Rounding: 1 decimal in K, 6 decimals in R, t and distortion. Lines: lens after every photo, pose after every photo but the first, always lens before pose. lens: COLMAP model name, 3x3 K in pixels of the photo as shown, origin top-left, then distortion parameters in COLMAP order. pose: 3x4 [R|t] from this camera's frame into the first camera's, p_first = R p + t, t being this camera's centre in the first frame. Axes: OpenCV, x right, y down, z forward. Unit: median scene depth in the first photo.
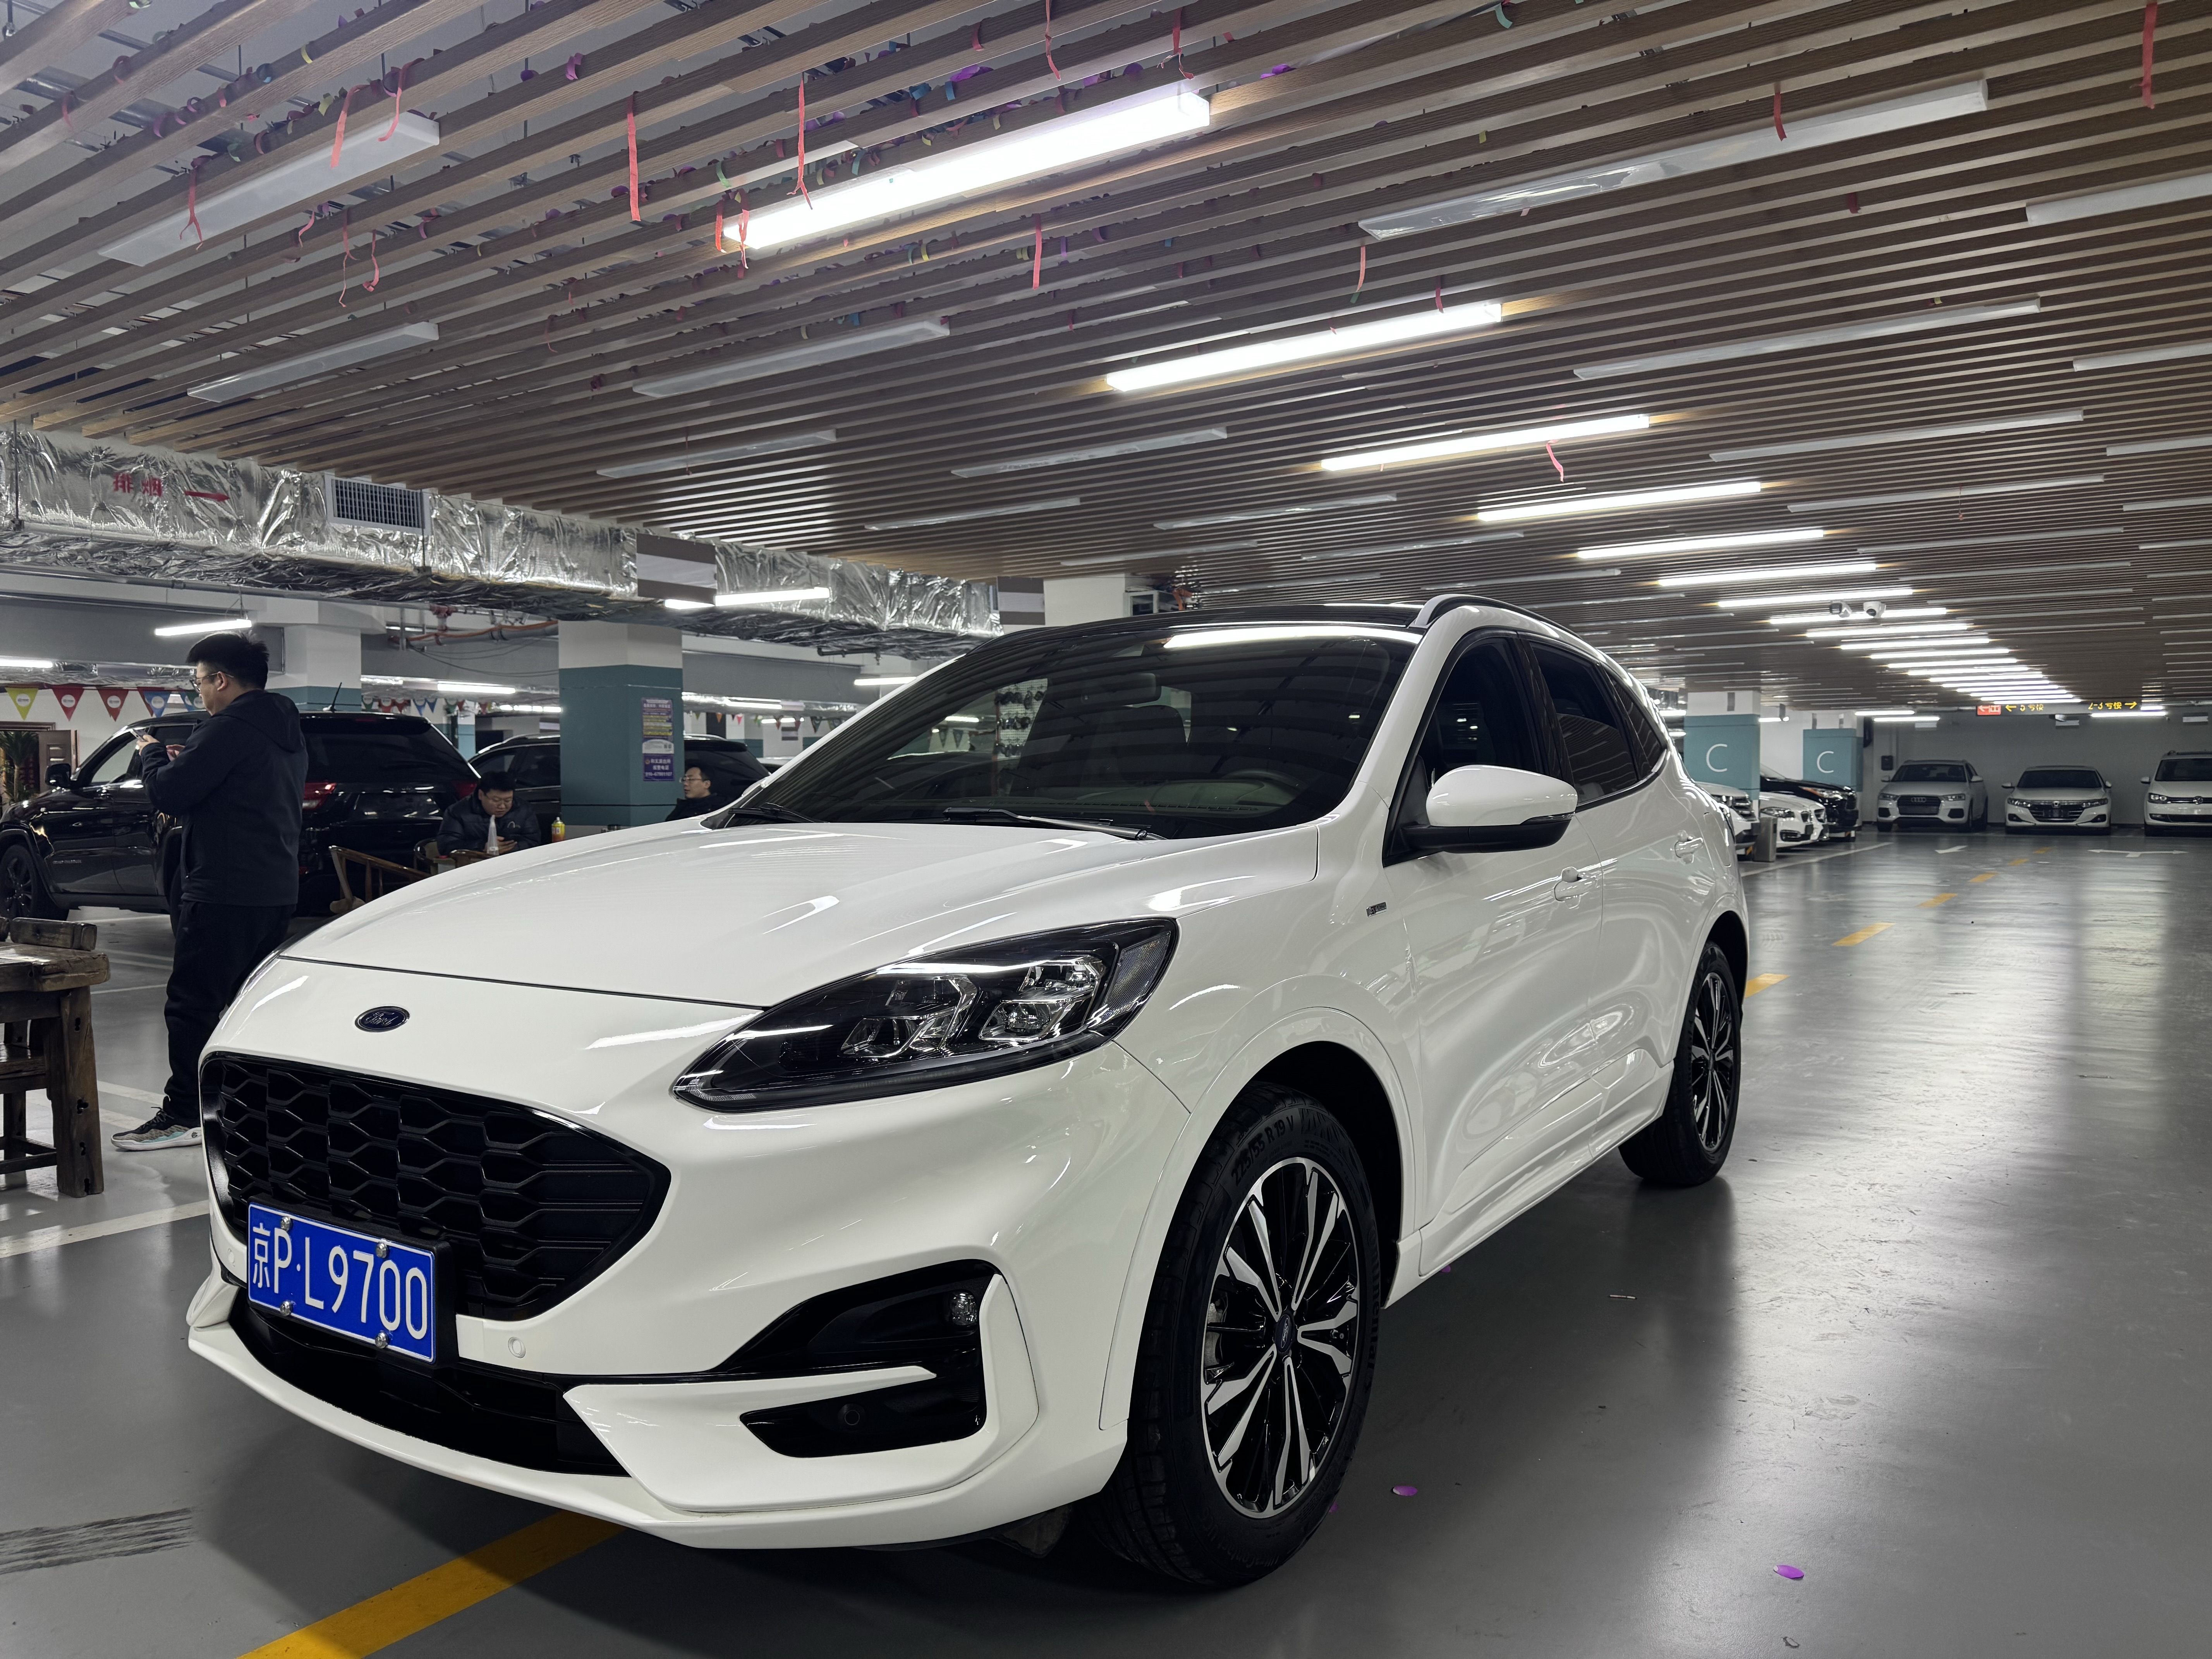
lens RADIAL K [[1557.4, 0, 1086.9], [0, 1557.4, 917.1], [0, 0, 1]] dist [0.005593, -0.009140]
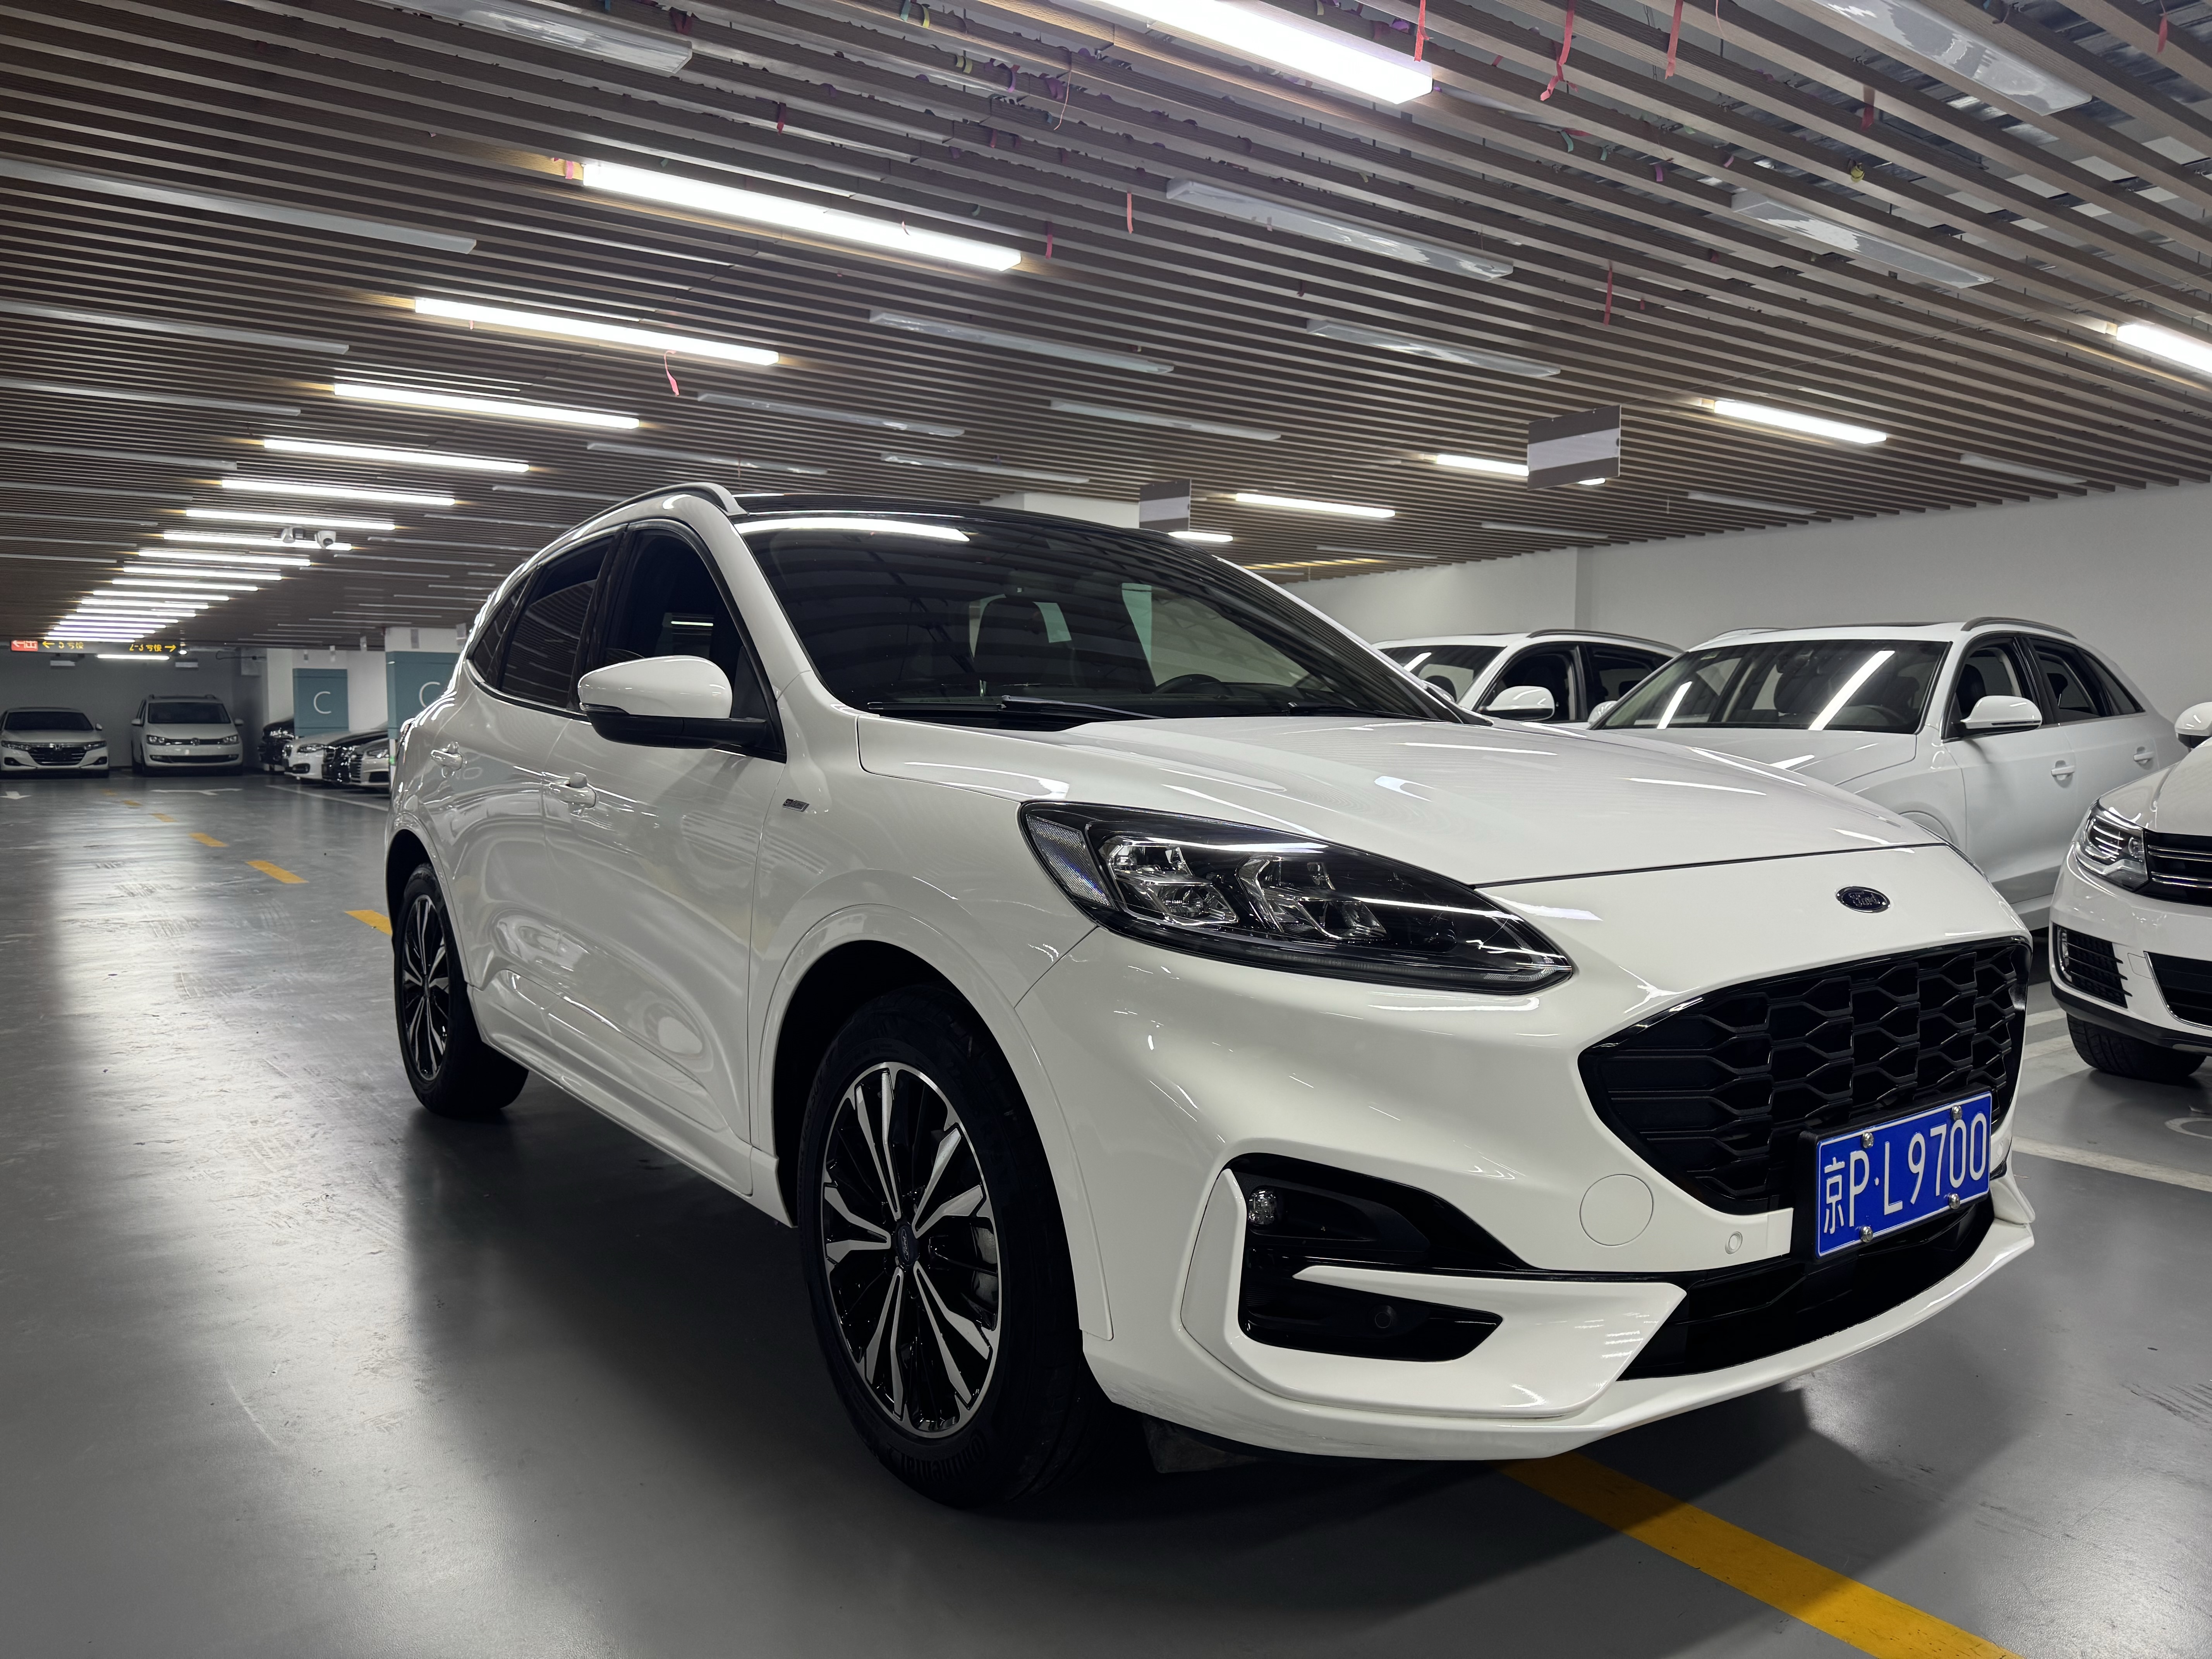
lens RADIAL K [[1563.6, 0, 1095.5], [0, 1563.6, 918.7], [0, 0, 1]] dist [0.005872, -0.008991]
pose [[0.326733, -0.107077, 0.939032, -1.279293], [0.074799, 0.993374, 0.087248, -0.034975], [-0.942152, 0.041732, 0.332577, 0.958440]]
